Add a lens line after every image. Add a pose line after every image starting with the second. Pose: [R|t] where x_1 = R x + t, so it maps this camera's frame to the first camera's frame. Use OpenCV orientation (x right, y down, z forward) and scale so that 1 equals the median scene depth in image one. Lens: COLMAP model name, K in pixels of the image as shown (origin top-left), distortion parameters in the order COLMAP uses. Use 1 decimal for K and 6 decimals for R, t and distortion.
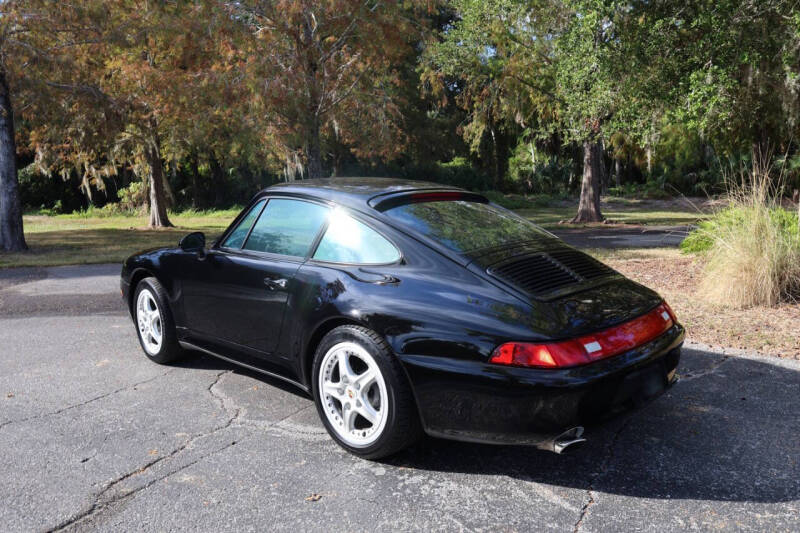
lens RADIAL K [[626.2, 0, 431.7], [0, 626.2, 265.3], [0, 0, 1]] dist [0.001651, -0.006253]
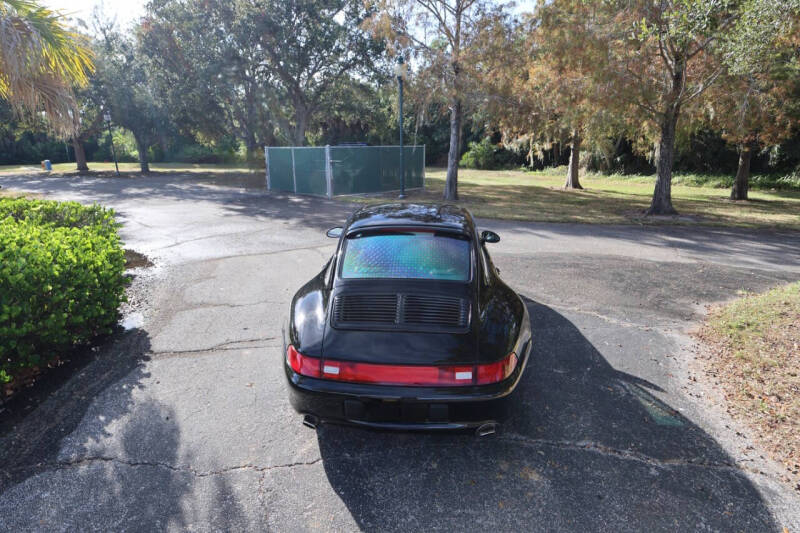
lens RADIAL K [[463.9, 0, 398.2], [0, 463.9, 254.7], [0, 0, 1]] dist [0.003978, 0.002068]
pose [[0.598530, 0.203218, -0.774897, 0.665599], [-0.114218, 0.979055, 0.168537, -0.190573], [0.792916, -0.012367, 0.609205, 0.289715]]
